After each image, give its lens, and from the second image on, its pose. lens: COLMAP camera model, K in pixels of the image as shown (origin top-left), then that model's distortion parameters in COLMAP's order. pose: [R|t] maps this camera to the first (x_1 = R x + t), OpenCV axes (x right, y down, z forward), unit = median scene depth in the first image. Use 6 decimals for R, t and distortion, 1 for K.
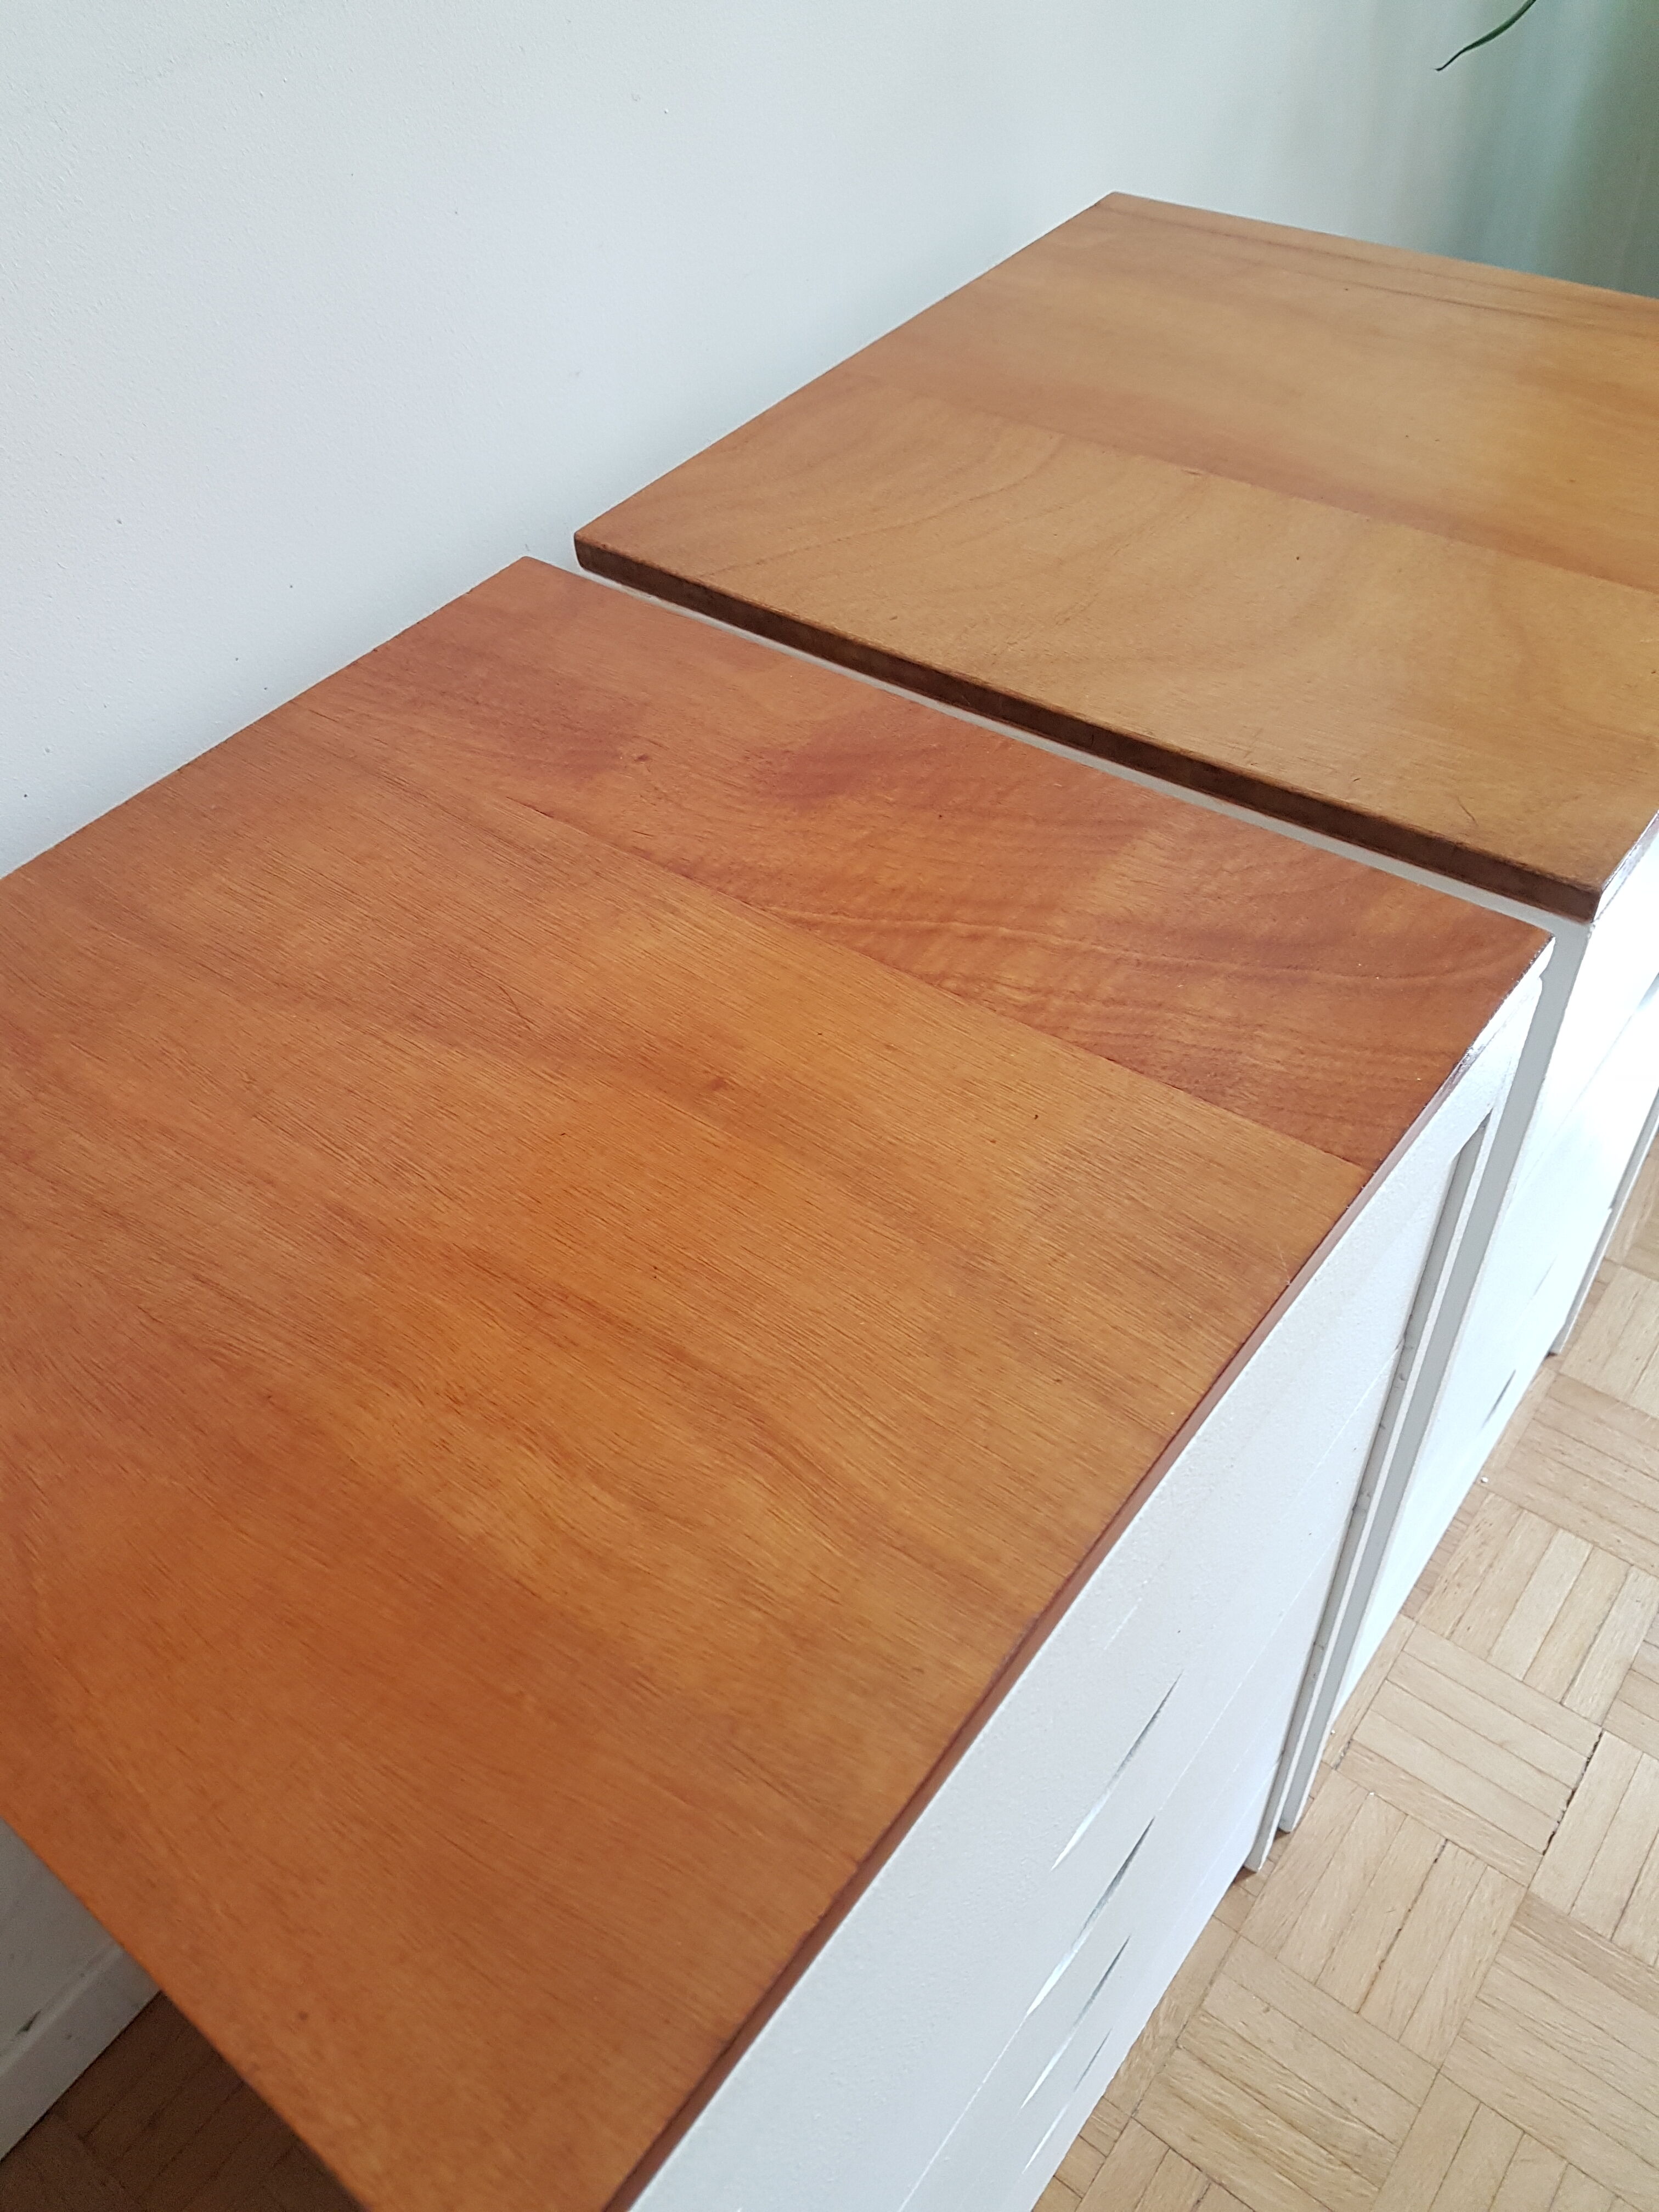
lens RADIAL K [[1672.9, 0, 819.6], [0, 1672.9, 1134.9], [0, 0, 1]] dist [0.212880, -0.305066]
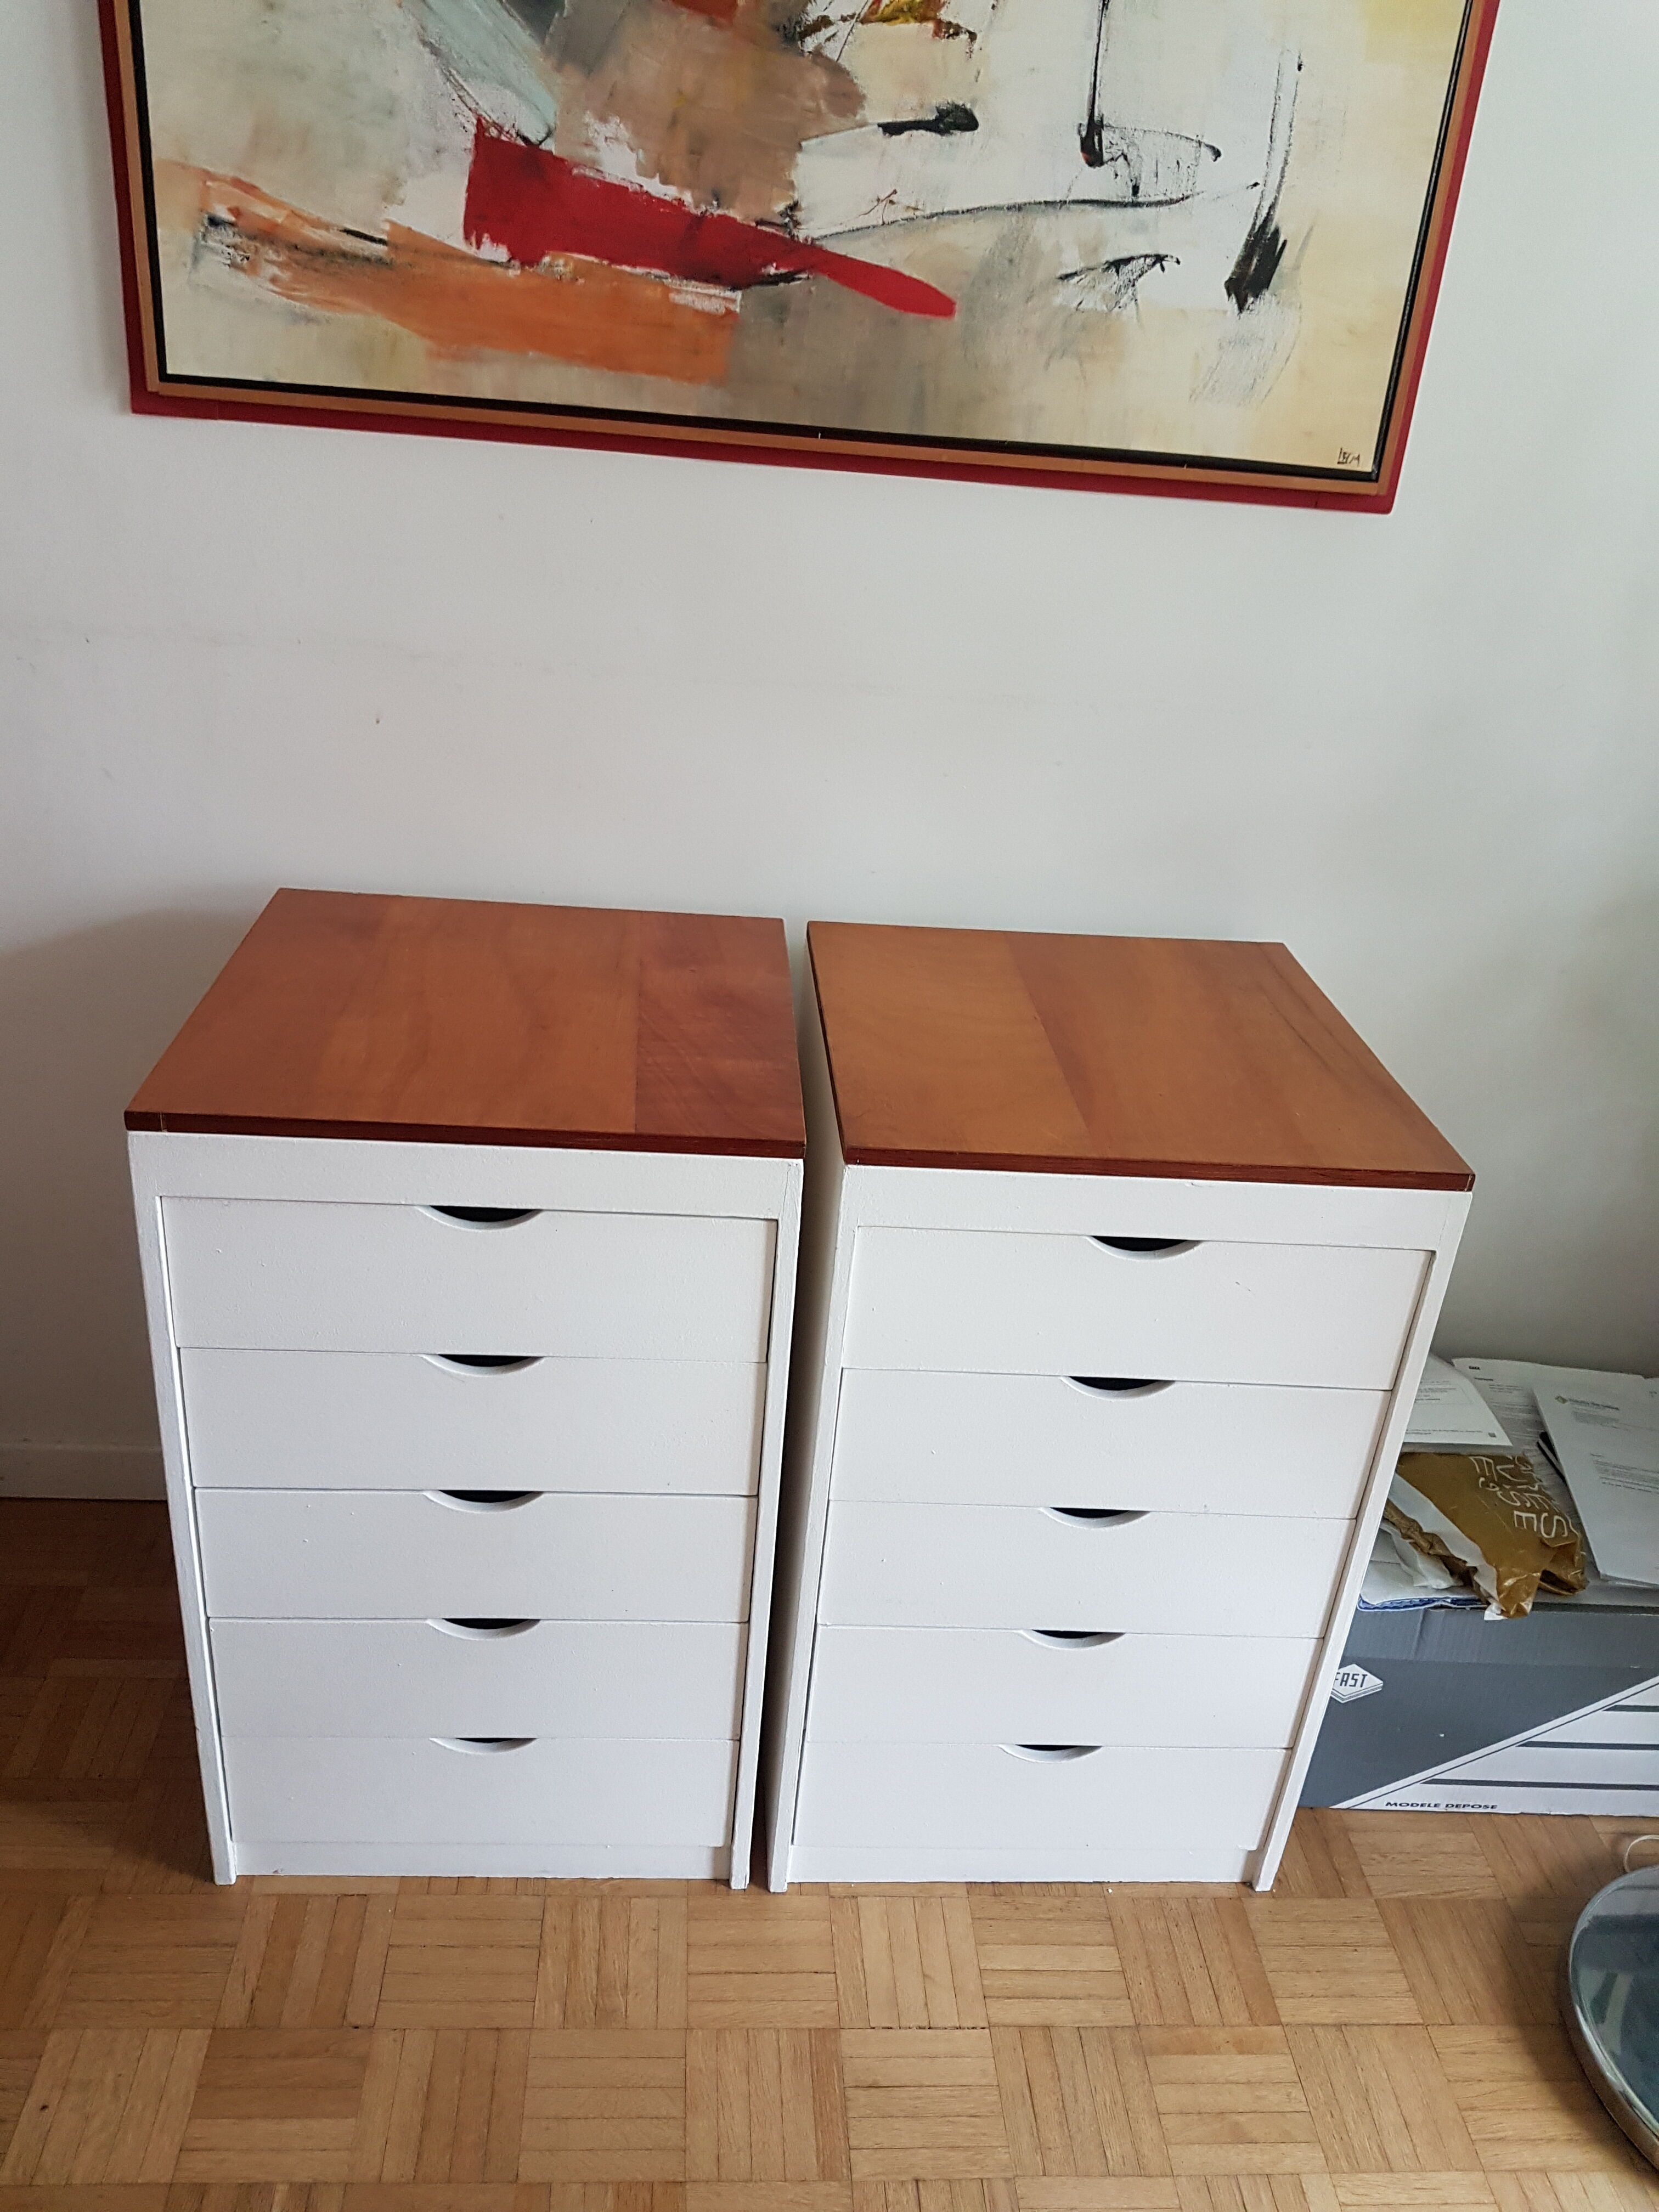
lens RADIAL K [[1729.6, 0, 816.0], [0, 1729.6, 1111.7], [0, 0, 1]] dist [0.038079, -0.073147]
pose [[0.655514, 0.445992, -0.609419, 1.773898], [-0.628023, 0.770102, -0.111940, 0.089351], [0.419391, 0.456108, 0.784906, -0.793737]]
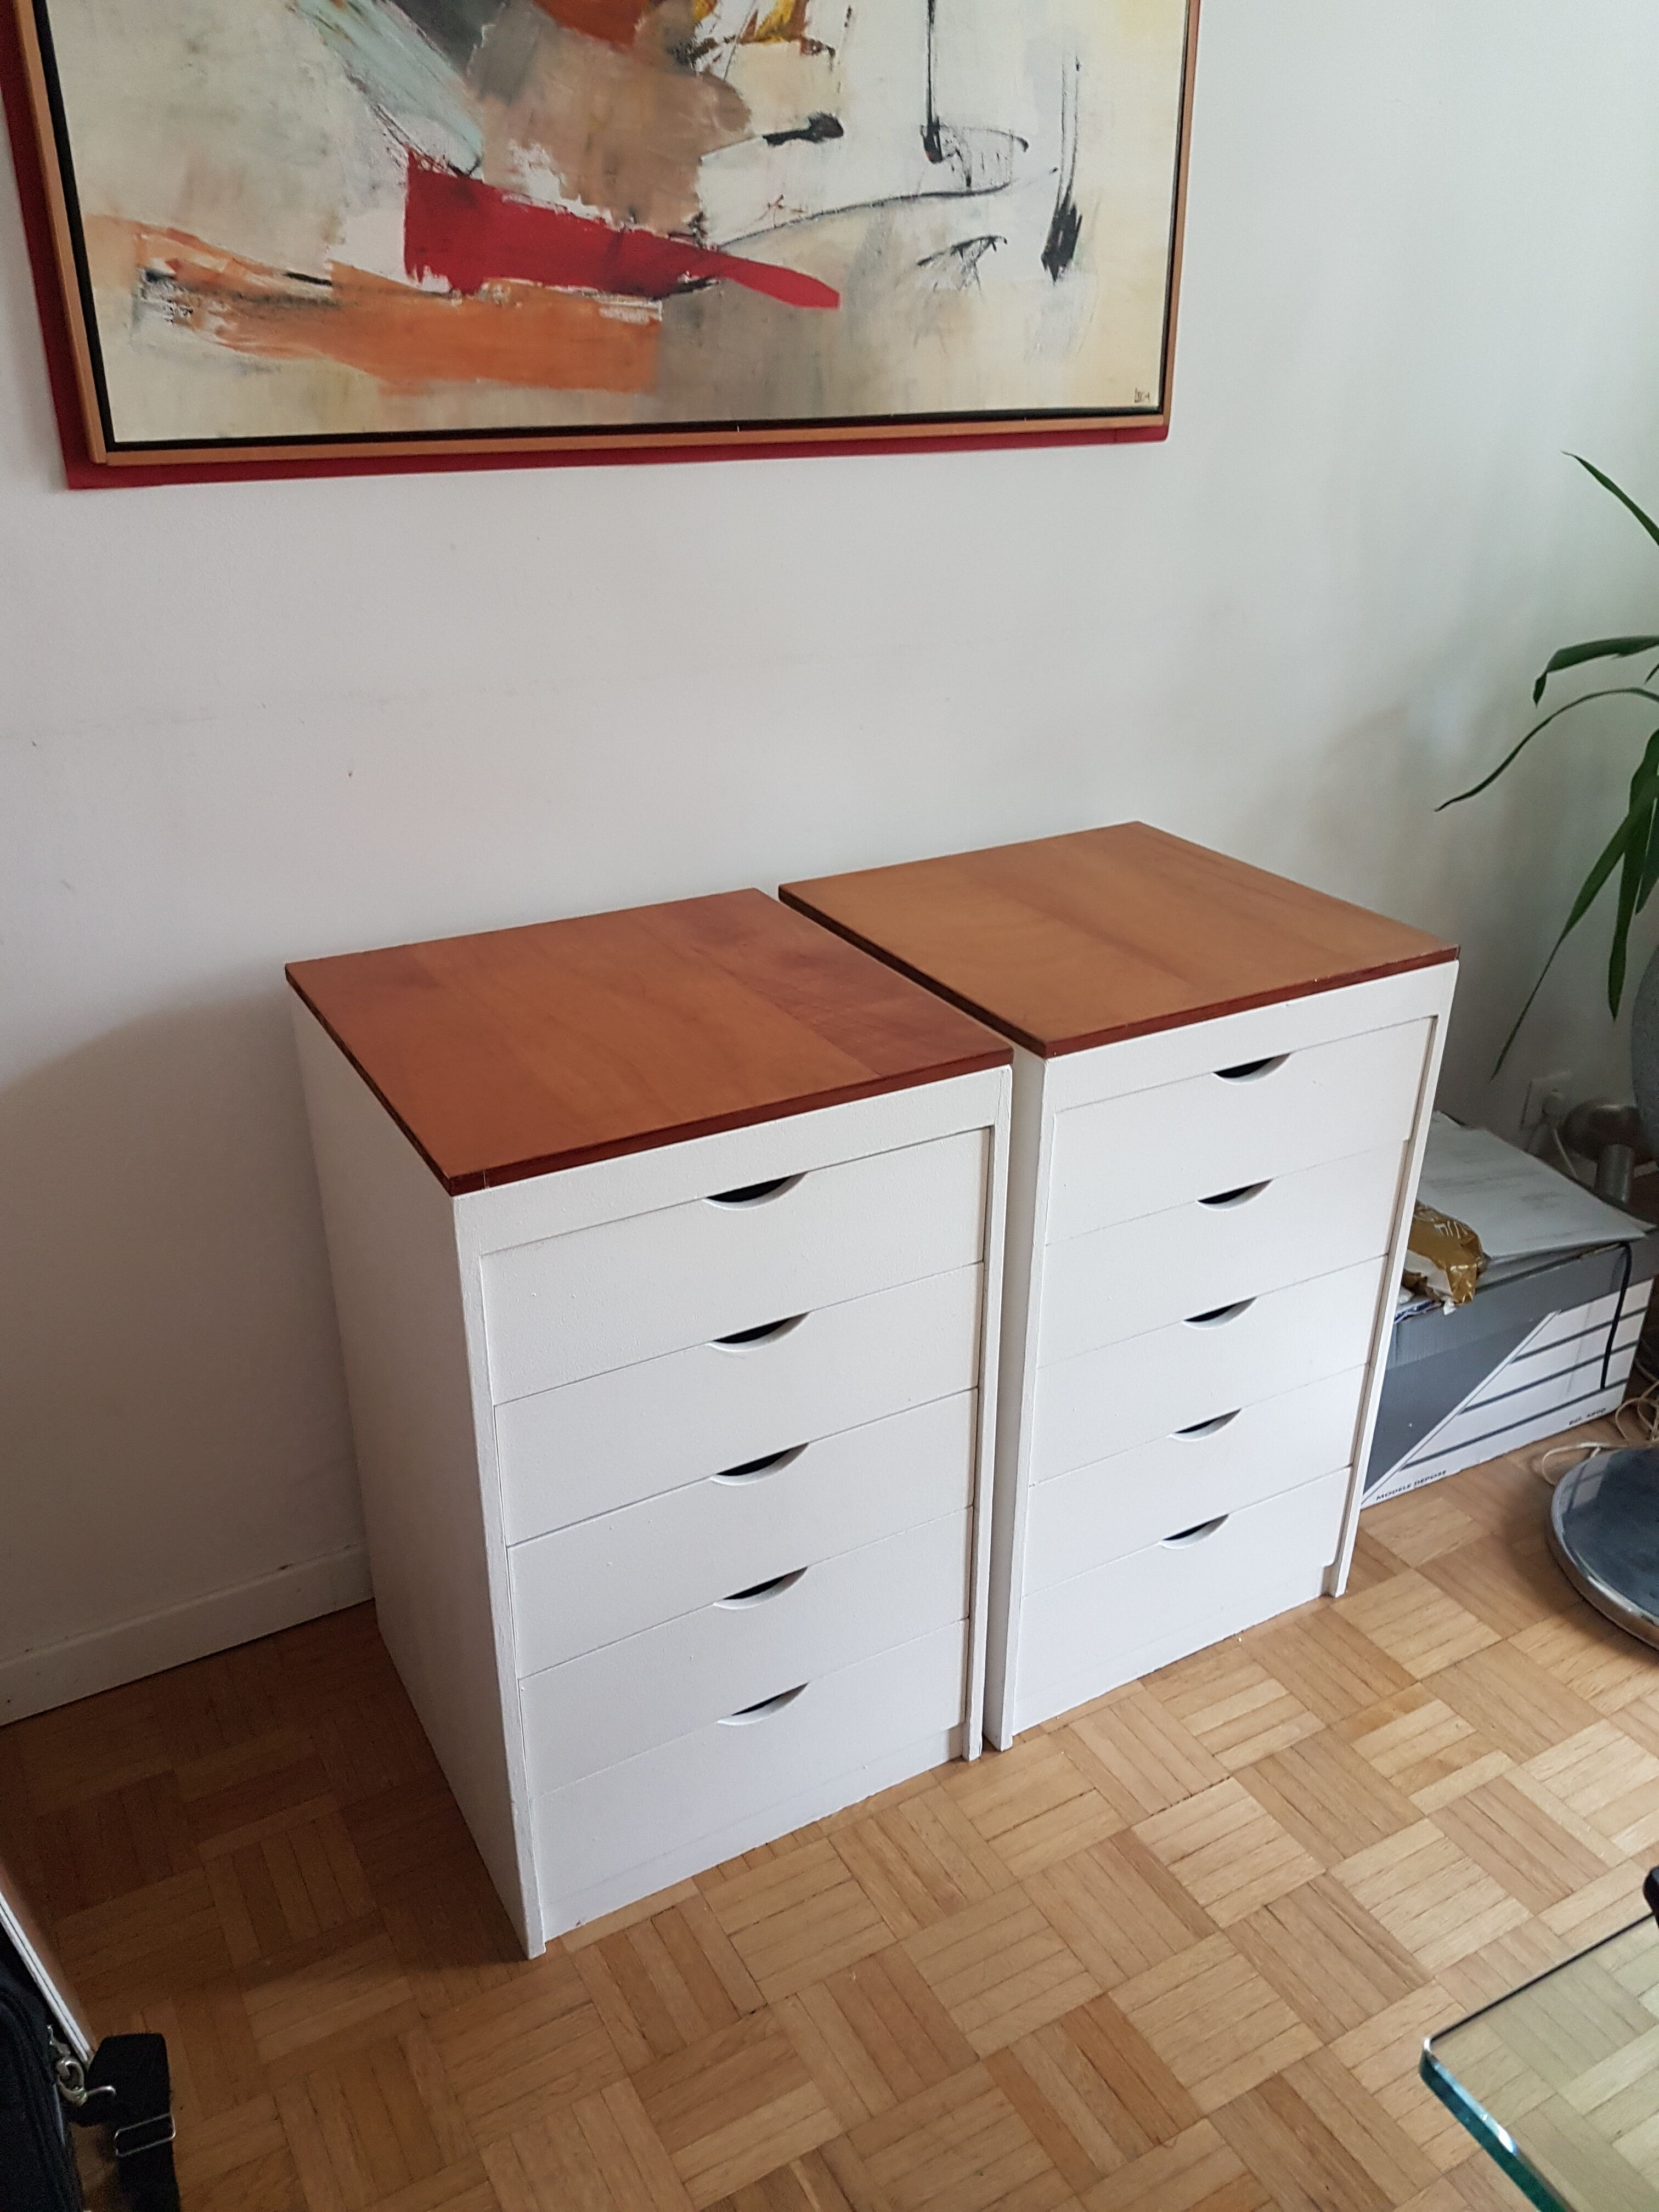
lens RADIAL K [[1726.6, 0, 829.5], [0, 1726.6, 1106.0], [0, 0, 1]] dist [0.063407, -0.115802]
pose [[0.923243, 0.233292, -0.305281, 0.948484], [-0.324146, 0.899525, -0.292890, 0.780704], [0.206279, 0.369365, 0.906101, -1.321077]]
